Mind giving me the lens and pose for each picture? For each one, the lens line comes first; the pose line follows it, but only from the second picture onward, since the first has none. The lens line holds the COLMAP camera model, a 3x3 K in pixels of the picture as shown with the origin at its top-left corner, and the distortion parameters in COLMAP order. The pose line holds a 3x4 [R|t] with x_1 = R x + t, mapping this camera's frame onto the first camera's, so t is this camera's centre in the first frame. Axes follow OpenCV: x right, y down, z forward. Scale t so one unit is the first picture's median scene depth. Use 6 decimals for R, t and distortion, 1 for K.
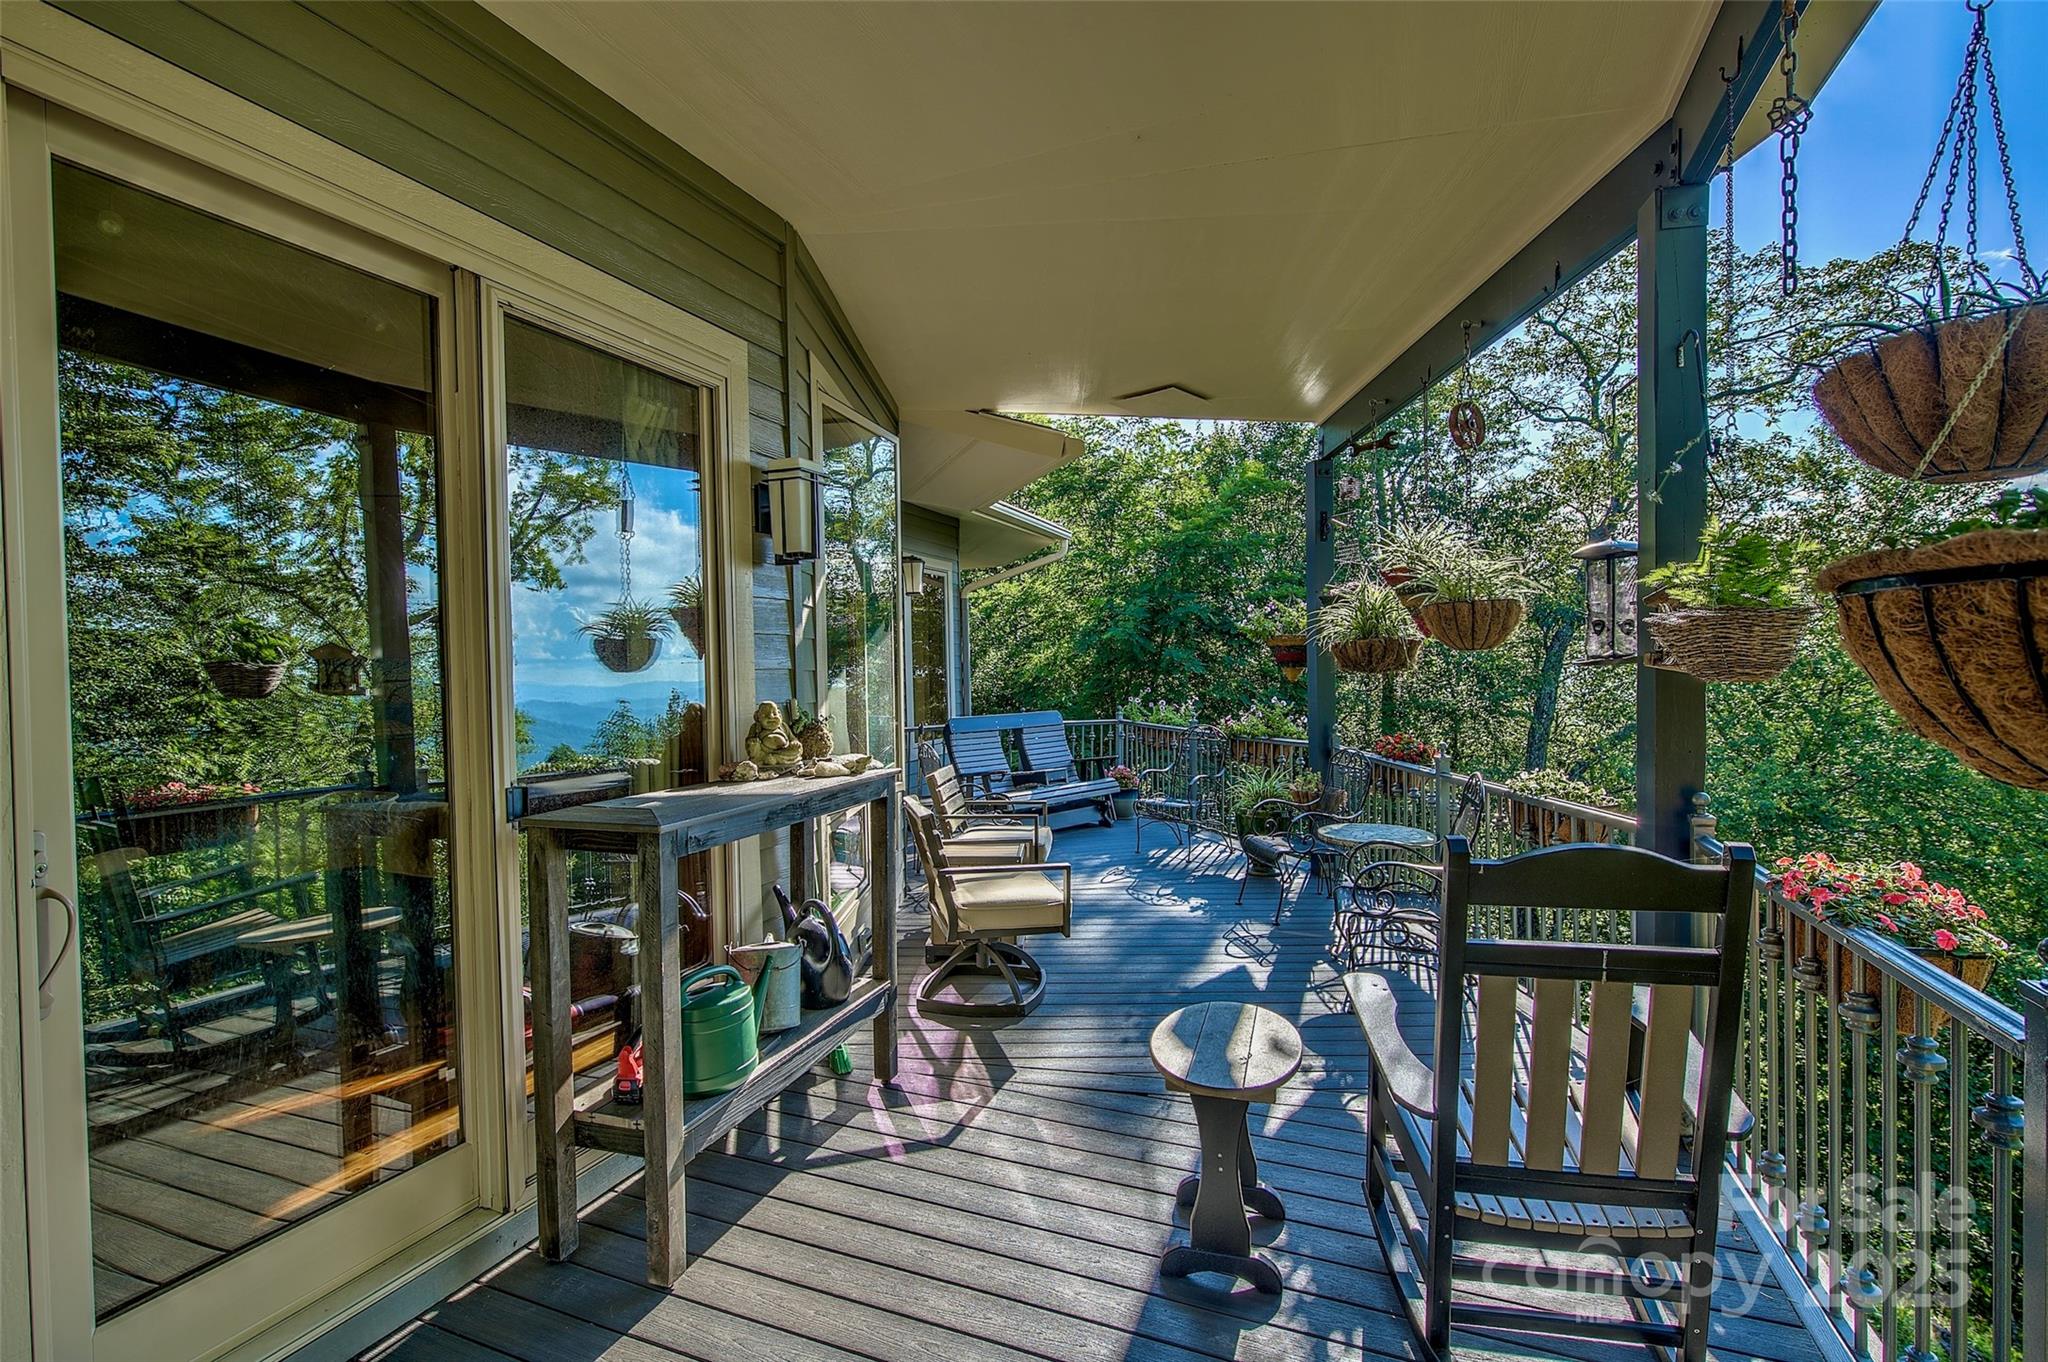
lens RADIAL K [[927.5, 0, 1024.0], [0, 927.5, 681.0], [0, 0, 1]] dist [0.002738, 0.000429]
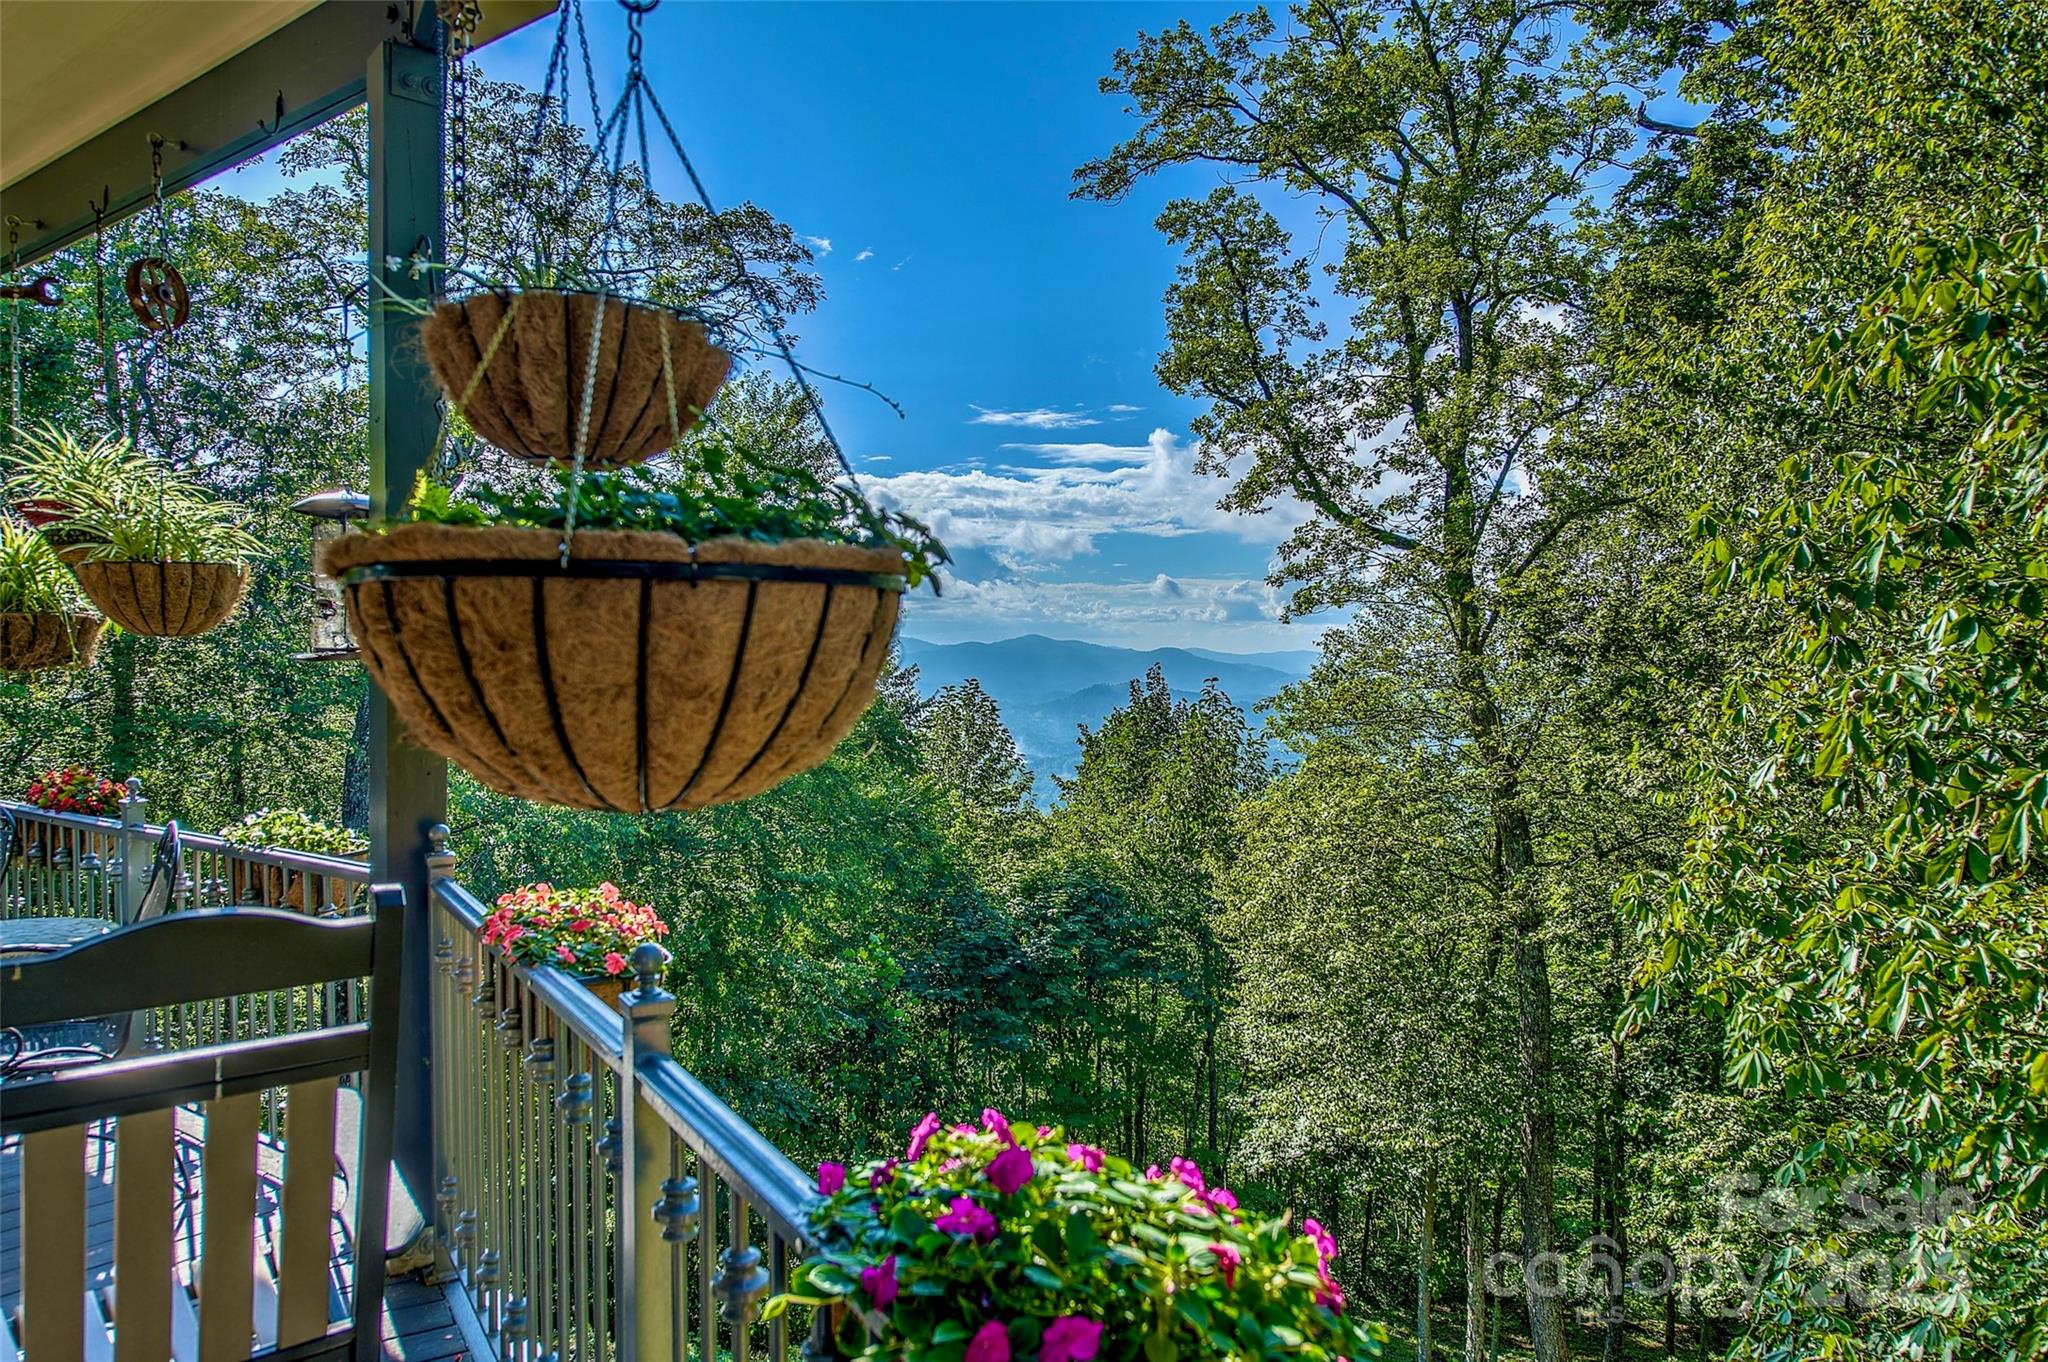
lens RADIAL K [[1363.9, 0, 1024.0], [0, 1363.9, 681.0], [0, 0, 1]] dist [0.021237, 0.001733]
pose [[0.614878, 0.002232, 0.788619, 0.082521], [-0.001245, 0.999997, -0.001859, -0.000612], [-0.788621, 0.000161, 0.614879, -0.079320]]
